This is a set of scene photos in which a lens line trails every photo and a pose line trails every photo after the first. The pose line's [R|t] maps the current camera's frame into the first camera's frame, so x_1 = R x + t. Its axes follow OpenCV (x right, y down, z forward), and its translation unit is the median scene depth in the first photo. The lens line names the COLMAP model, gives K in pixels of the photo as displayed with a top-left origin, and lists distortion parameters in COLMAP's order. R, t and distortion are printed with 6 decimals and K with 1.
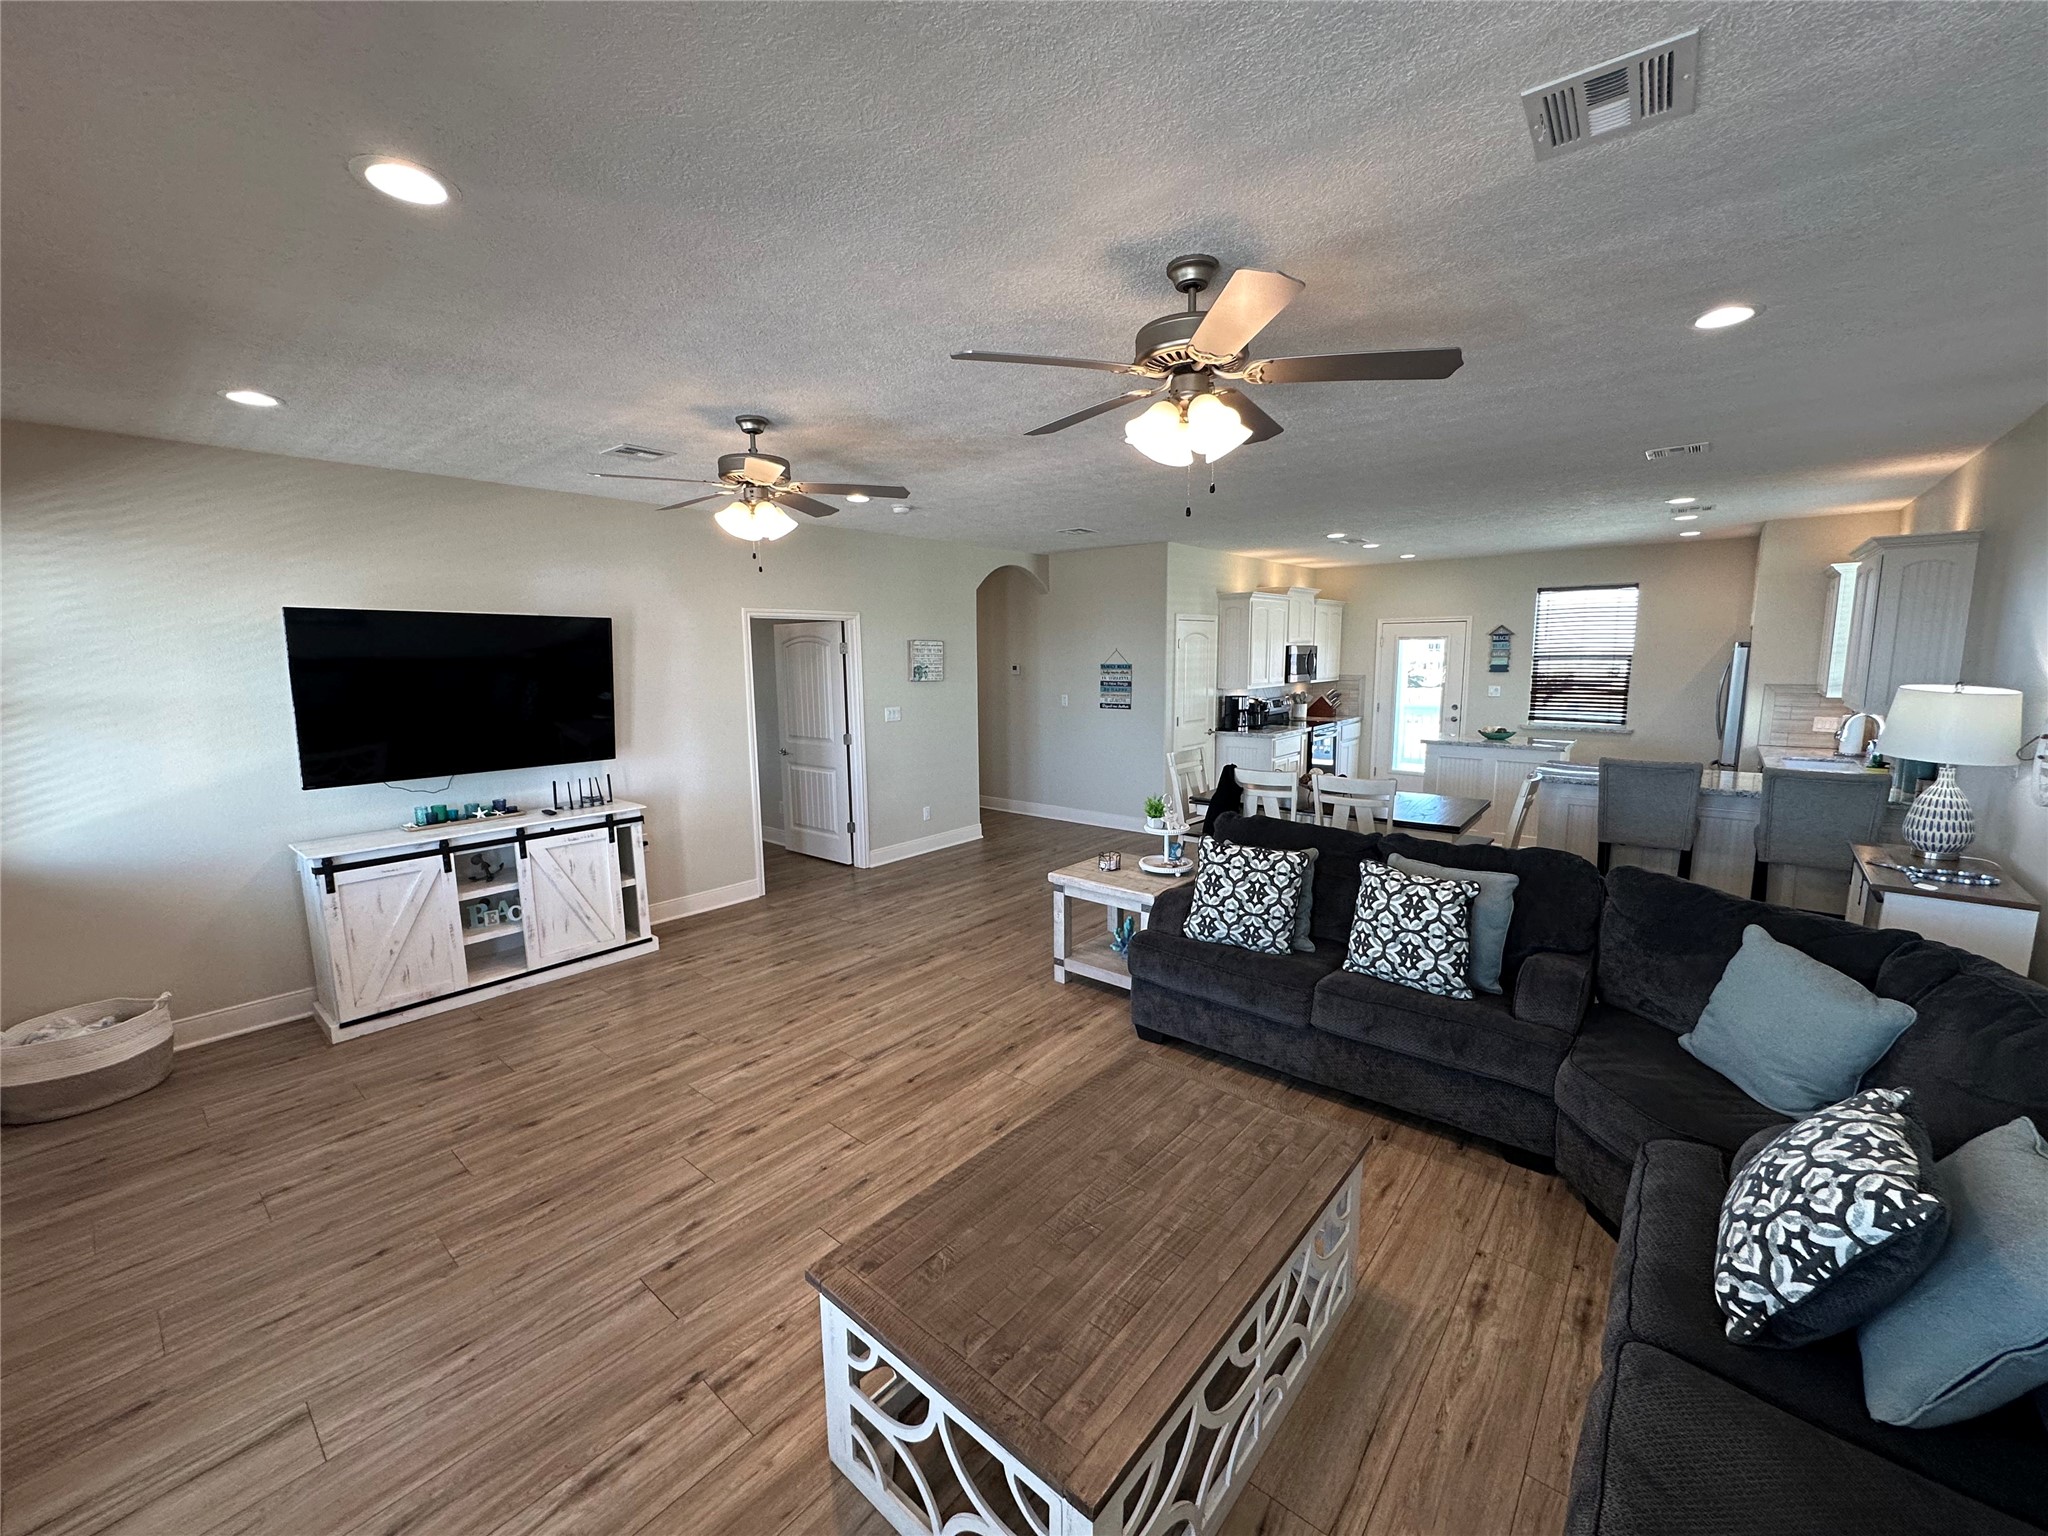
lens RADIAL K [[814.3, 0, 1024.9], [0, 814.3, 767.1], [0, 0, 1]] dist [-0.003846, 0.000727]
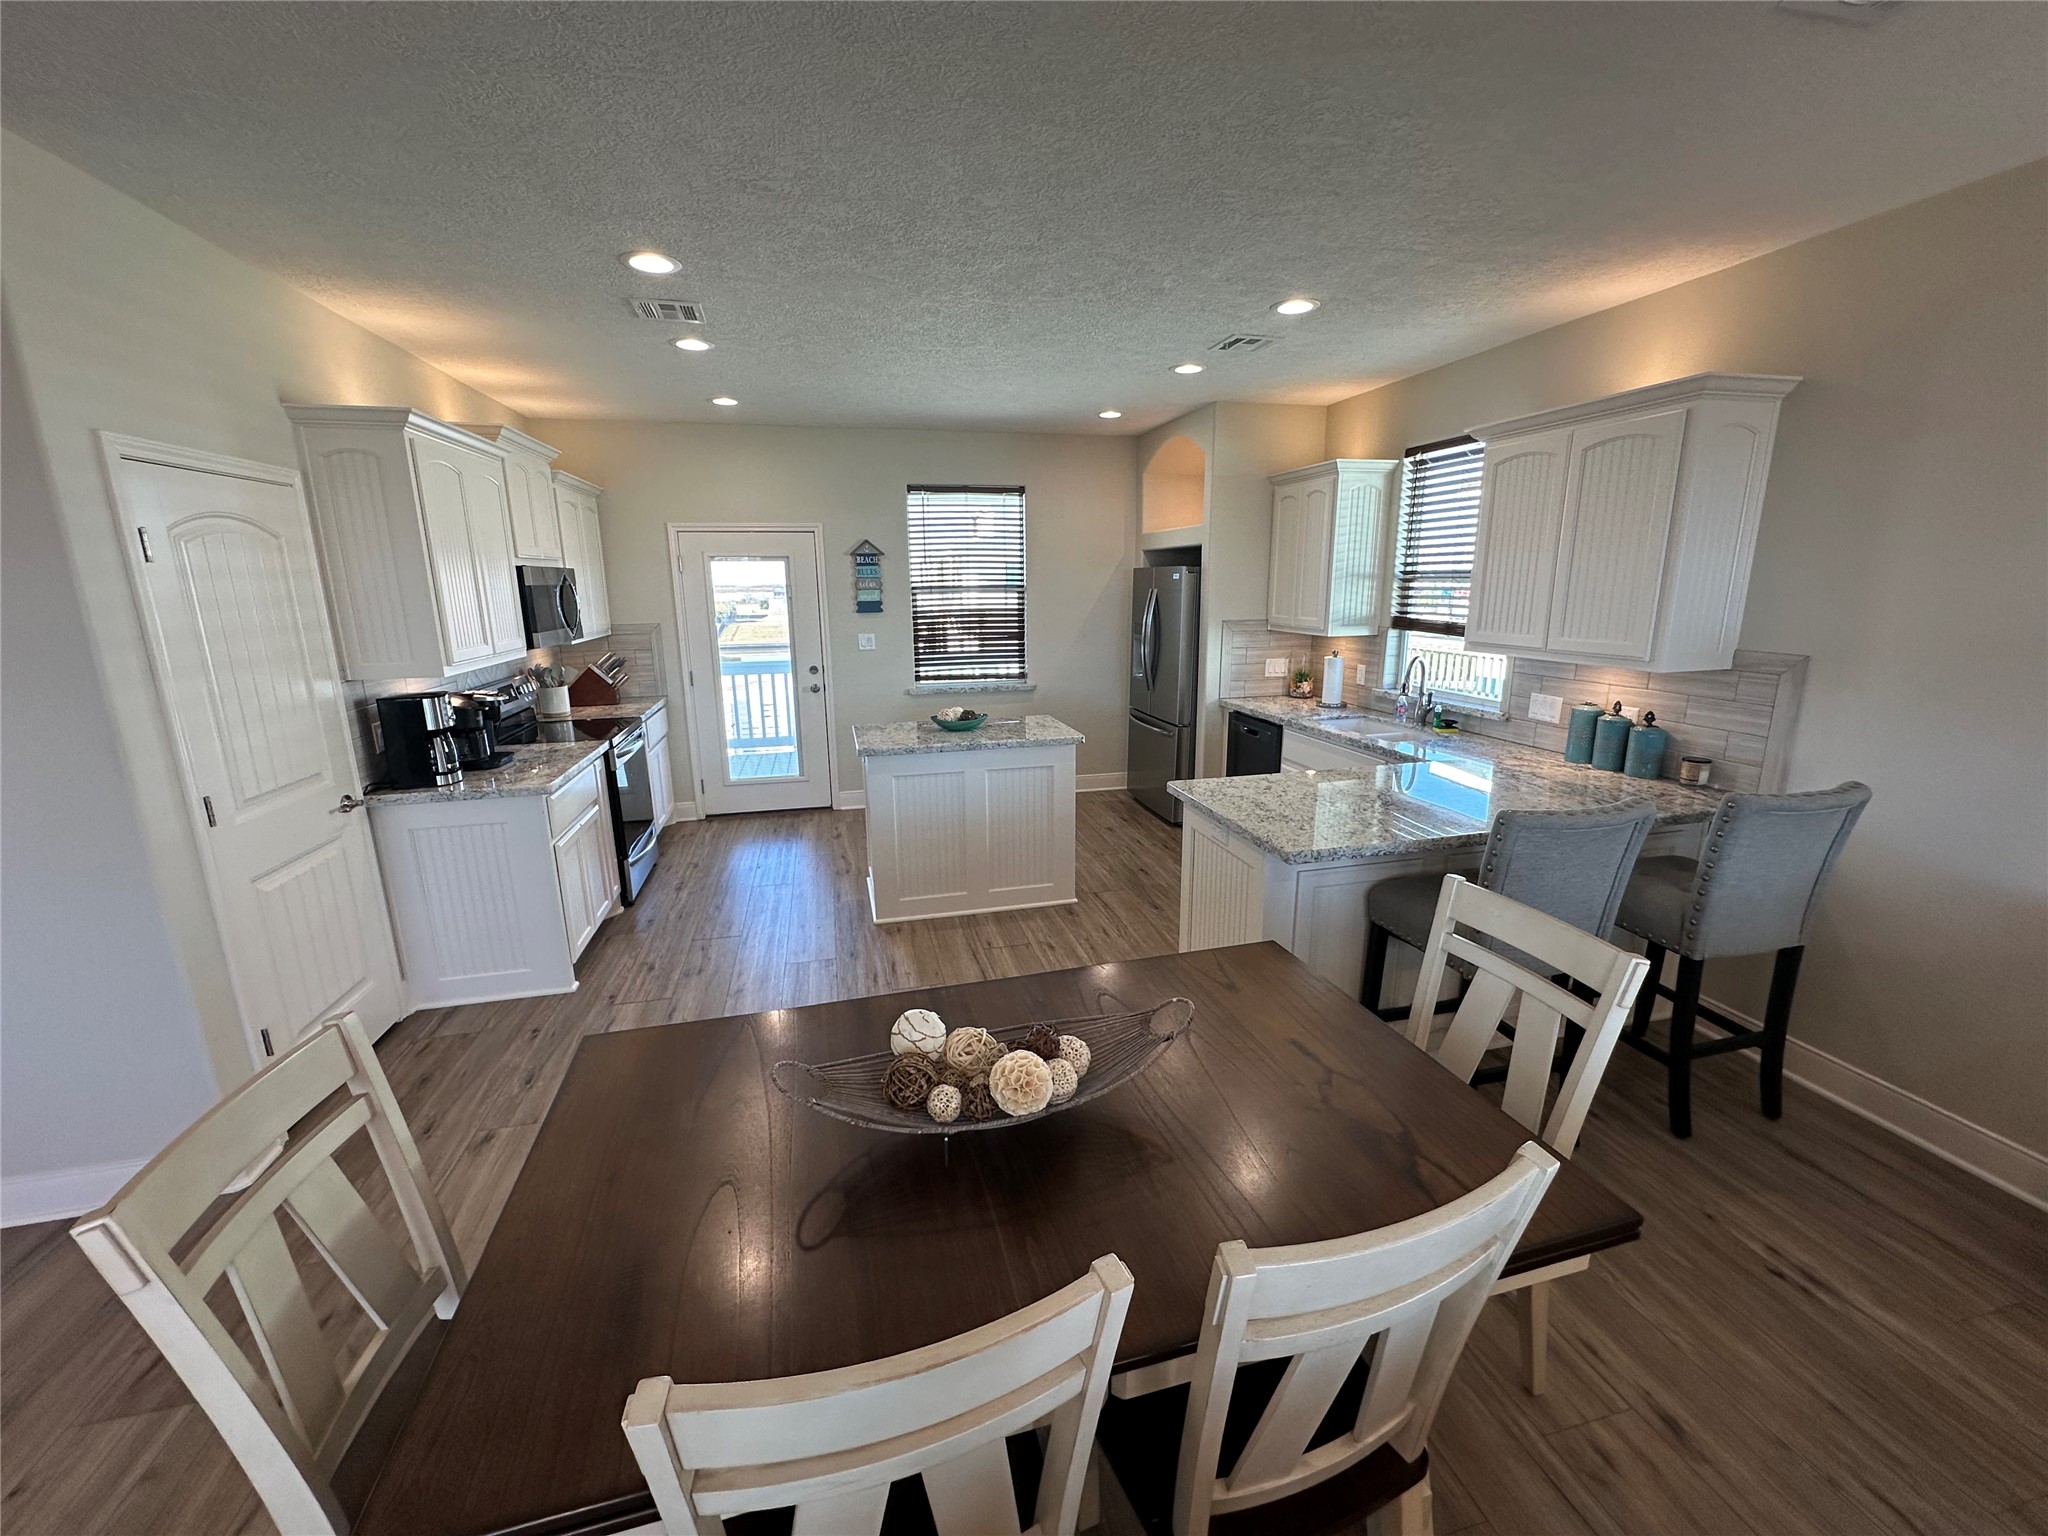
lens RADIAL K [[814.3, 0, 1024.9], [0, 814.3, 767.1], [0, 0, 1]] dist [-0.003846, 0.000727]
pose [[0.589805, -0.175819, 0.788174, 0.237414], [0.116082, 0.984334, 0.132711, -0.137167], [-0.799159, 0.013219, 0.600974, 1.041674]]
